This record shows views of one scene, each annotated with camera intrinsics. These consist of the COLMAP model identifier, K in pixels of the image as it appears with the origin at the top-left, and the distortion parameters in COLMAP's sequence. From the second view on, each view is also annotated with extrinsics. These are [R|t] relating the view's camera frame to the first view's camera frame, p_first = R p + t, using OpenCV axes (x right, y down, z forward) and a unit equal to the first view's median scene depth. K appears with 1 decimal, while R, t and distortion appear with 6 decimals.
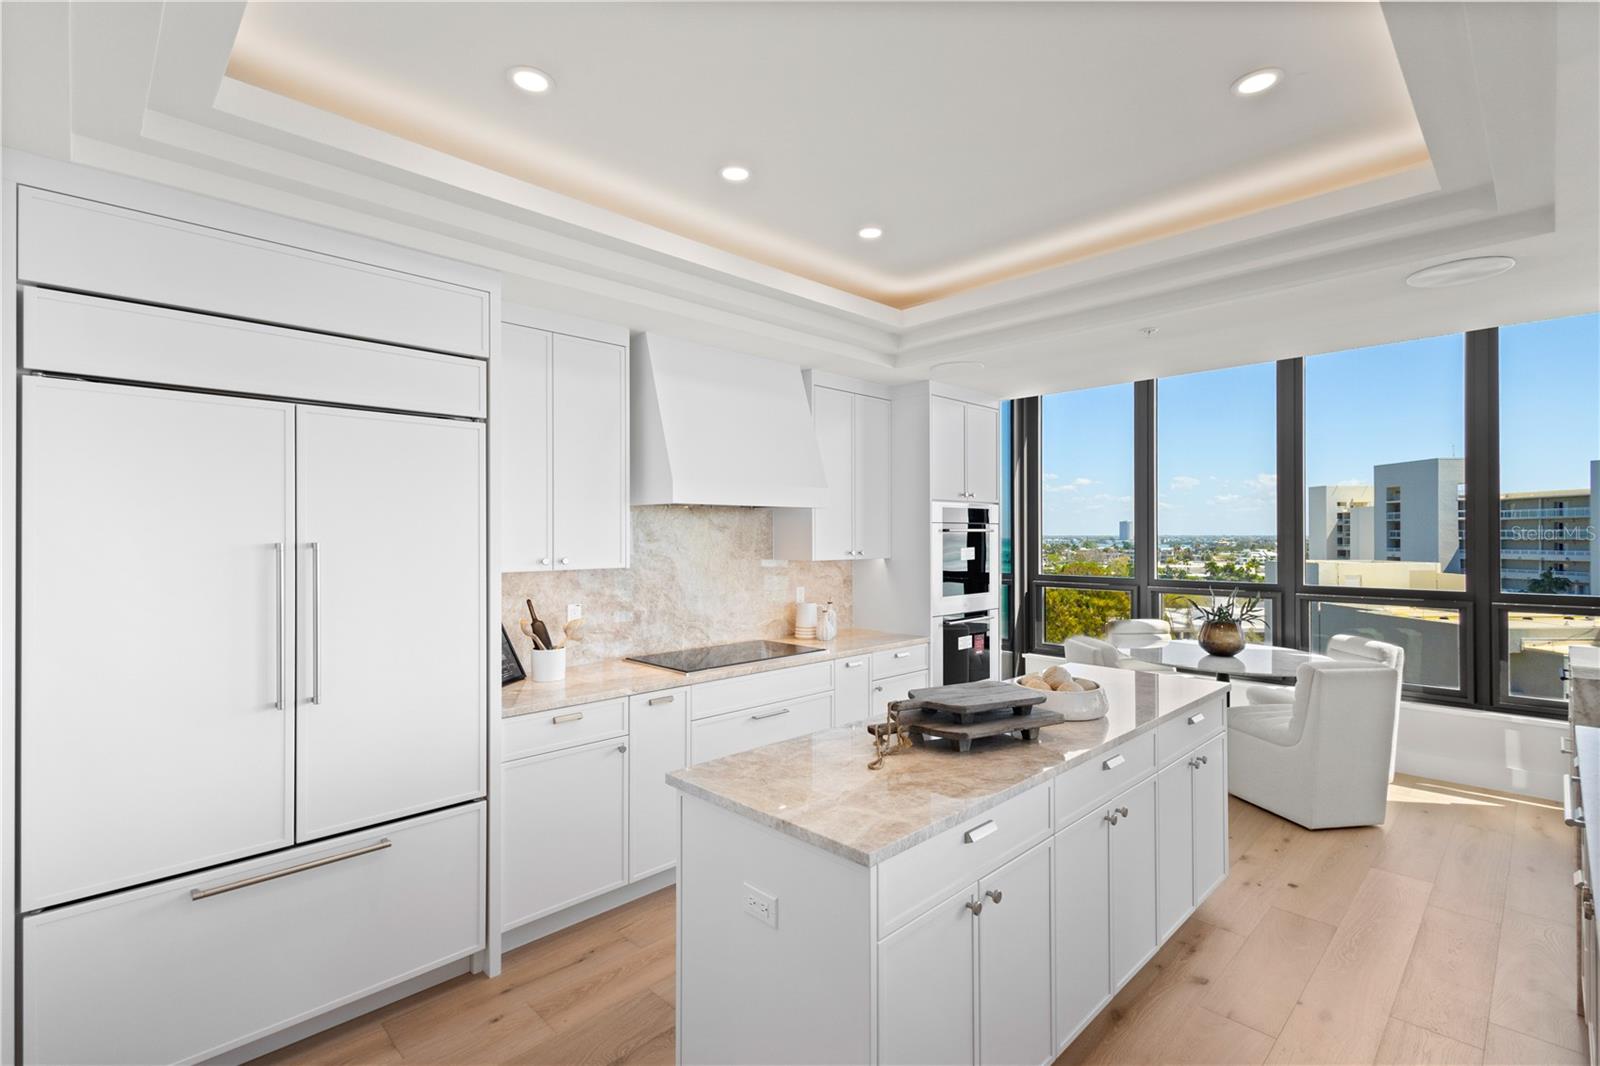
lens RADIAL K [[731.4, 0, 800.0], [0, 731.4, 533.0], [0, 0, 1]] dist [0.009189, -0.000830]
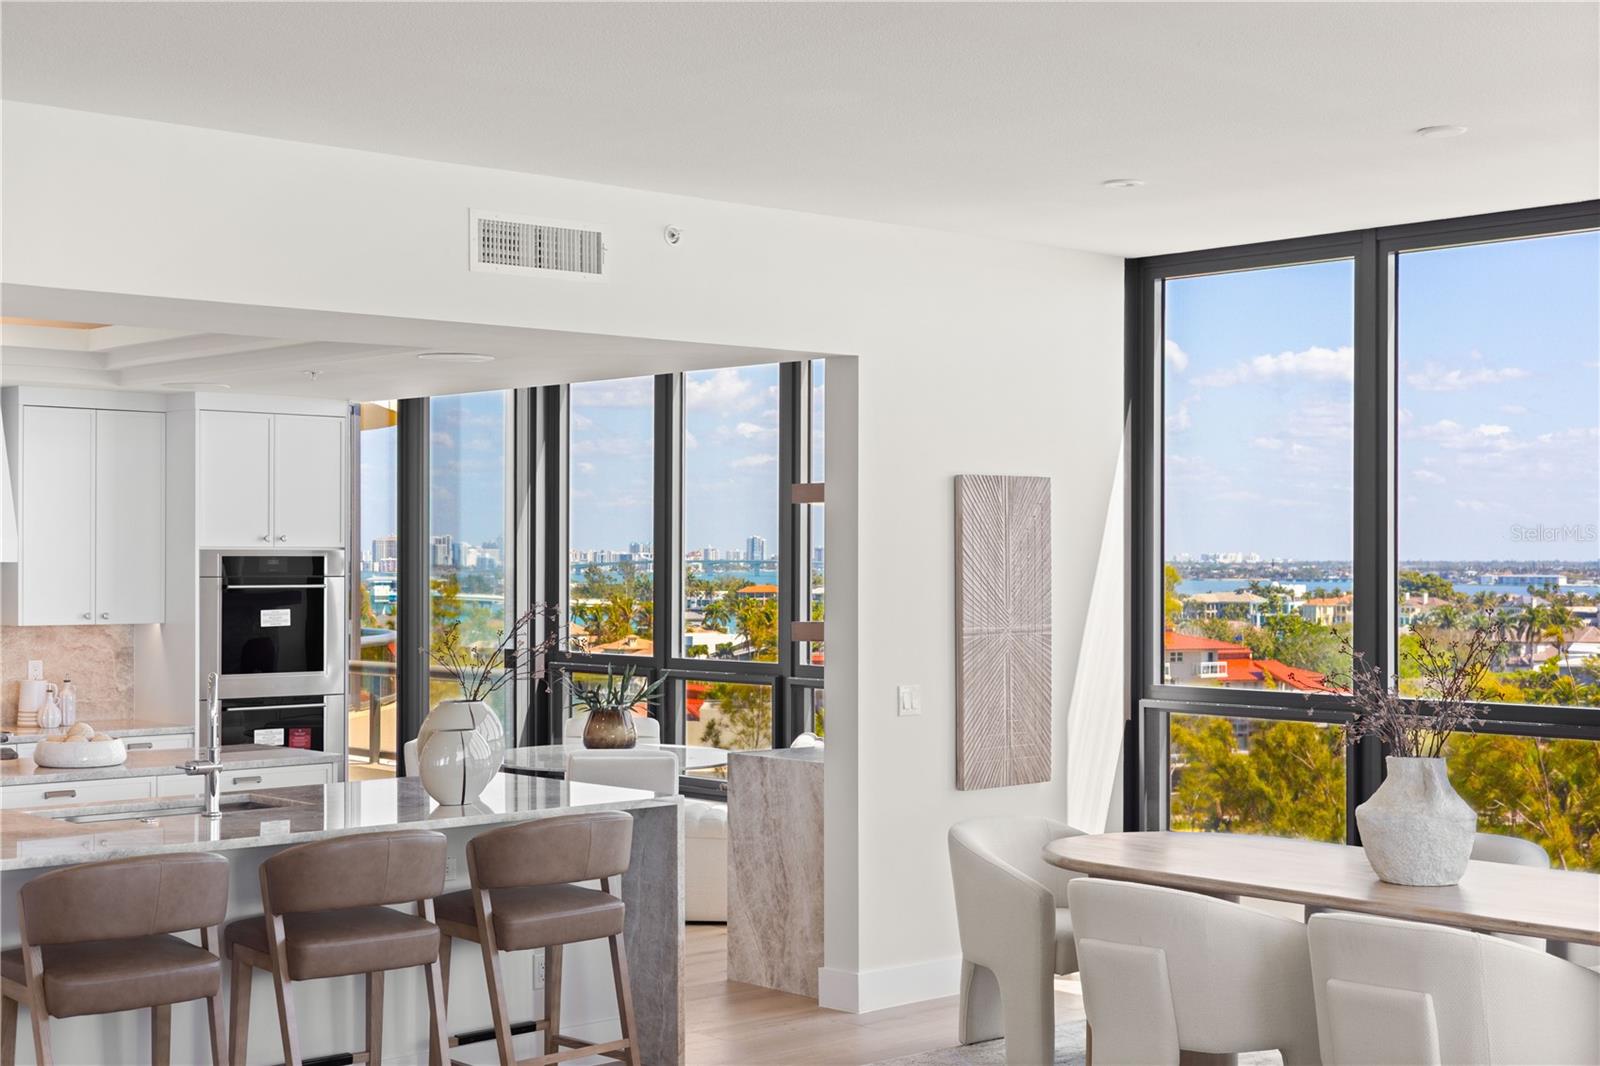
lens RADIAL K [[2224.7, 0, 800.0], [0, 2224.7, 533.0], [0, 0, 1]] dist [-0.002518, 0.022747]
pose [[0.999223, 0.002660, -0.039333, 0.899245], [-0.002985, 0.999962, -0.008191, -0.042829], [0.039310, 0.008302, 0.999193, -1.299782]]
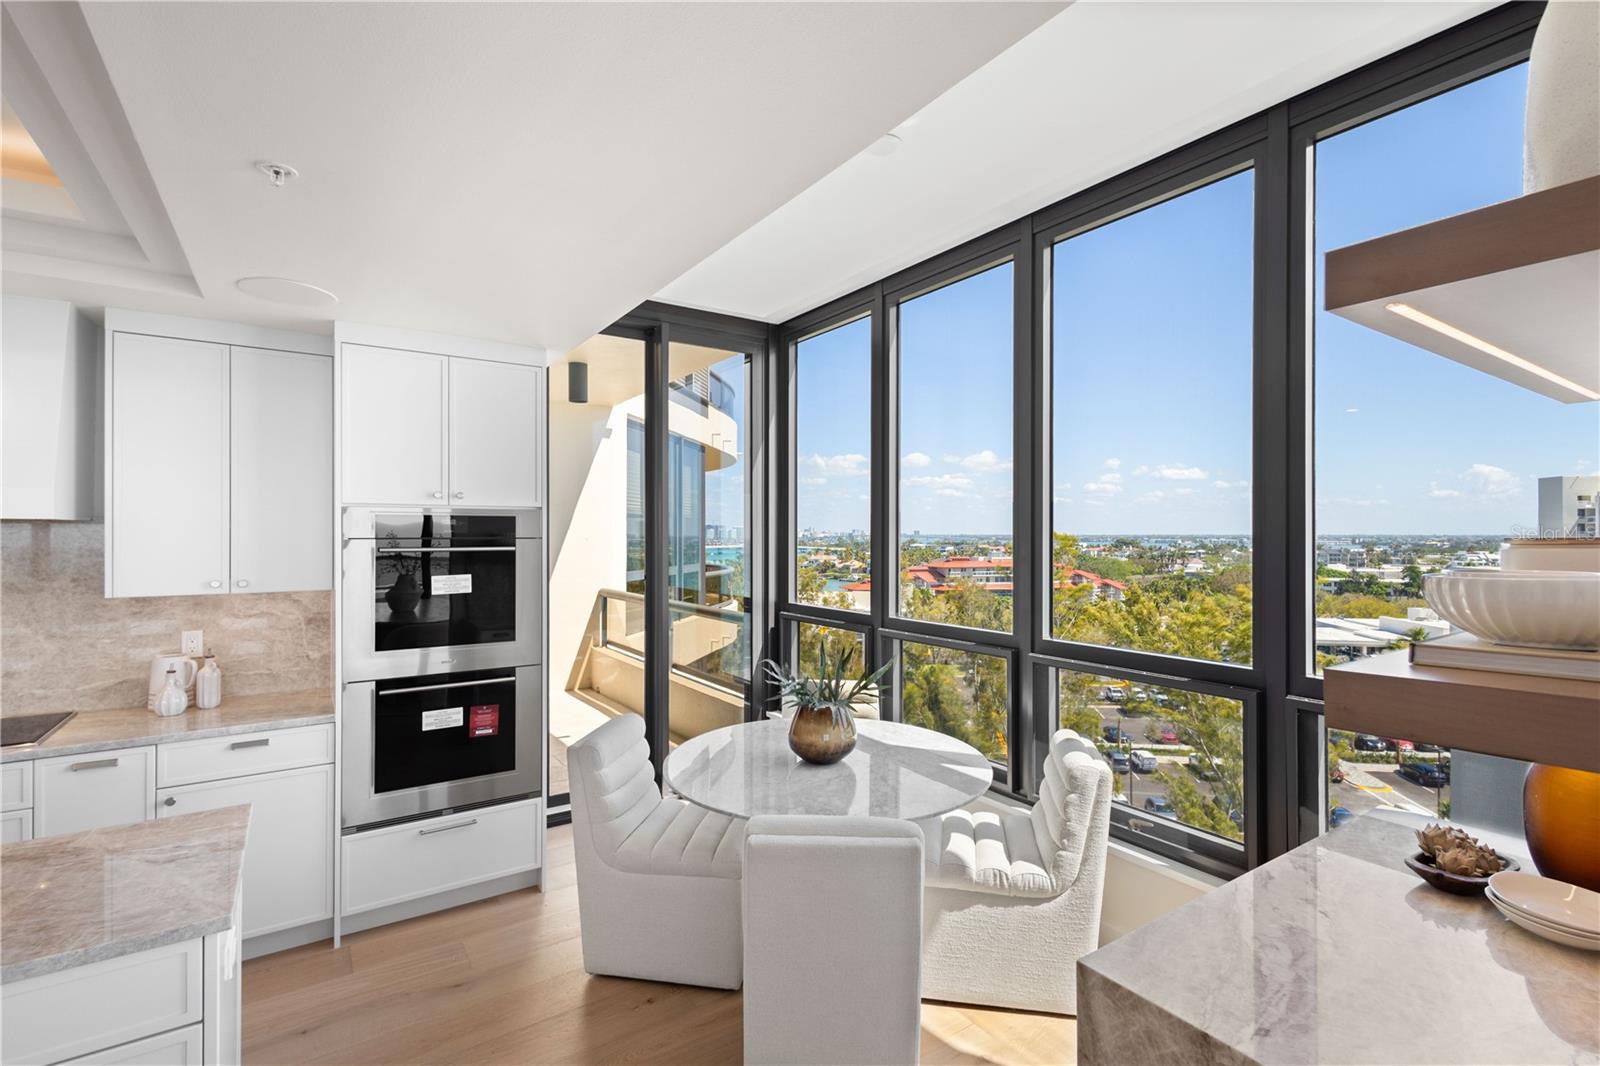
lens RADIAL K [[731.4, 0, 800.0], [0, 731.4, 533.0], [0, 0, 1]] dist [0.009189, -0.000830]
pose [[0.982644, 0.001137, -0.185498, 0.702373], [-0.000845, 0.999998, 0.001656, -0.020449], [0.185500, -0.001471, 0.982643, 0.433147]]
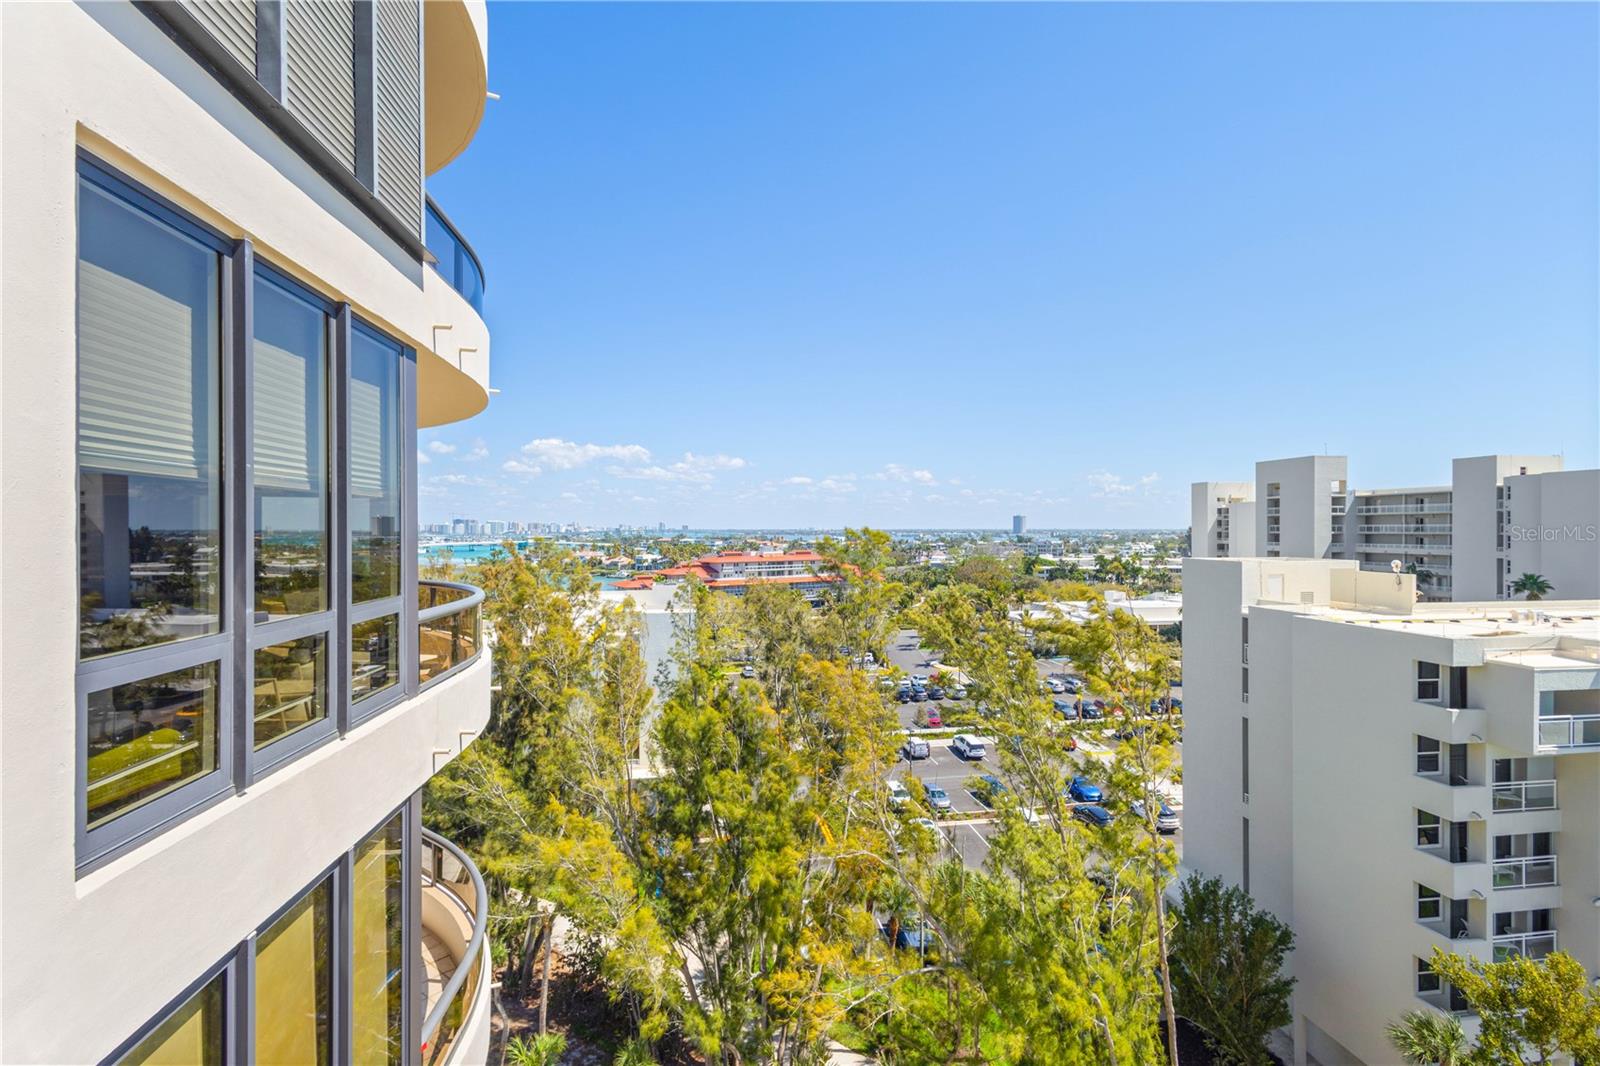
lens RADIAL K [[731.4, 0, 800.0], [0, 731.4, 533.0], [0, 0, 1]] dist [0.009189, -0.000830]
pose [[0.991922, -0.000398, 0.126848, 0.384641], [-0.000680, 0.999964, 0.008453, -0.018200], [-0.126847, -0.008471, 0.991886, 1.577661]]
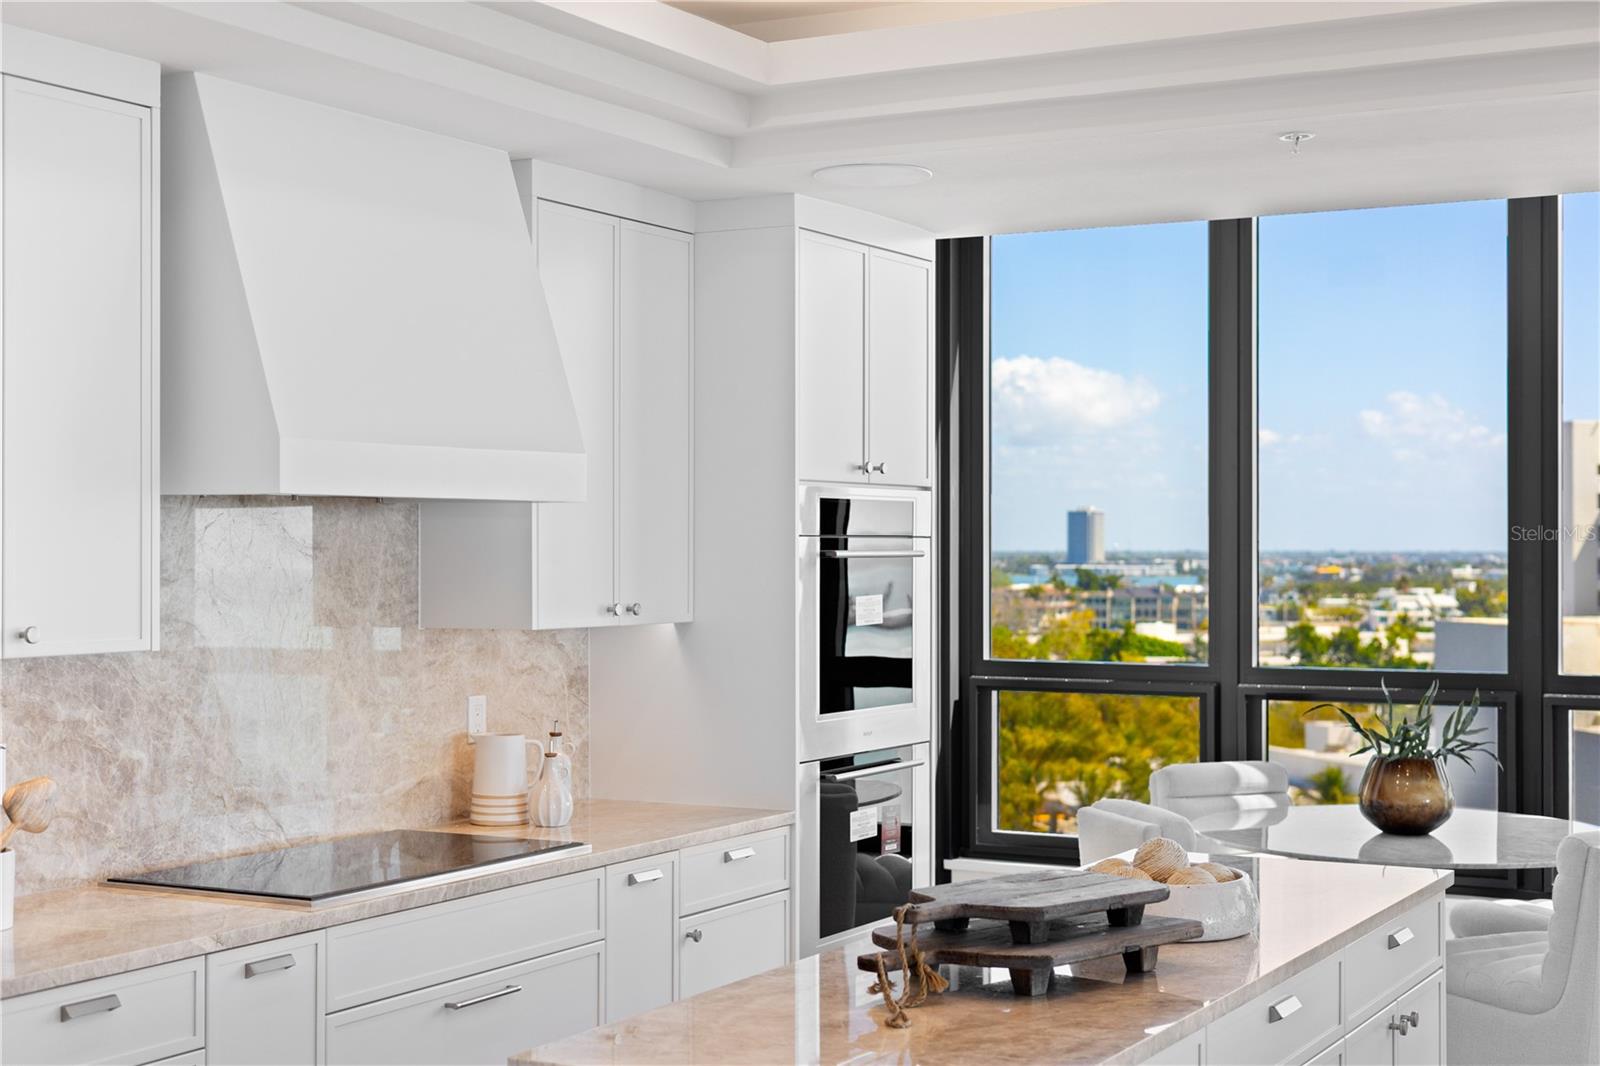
lens RADIAL K [[2266.2, 0, 800.0], [0, 2266.2, 533.0], [0, 0, 1]] dist [0.002580, 0.017404]
pose [[0.957227, 0.003987, 0.289312, -0.191036], [-0.002833, 0.999986, -0.004408, -0.009936], [-0.289326, 0.003400, 0.957225, -0.231118]]
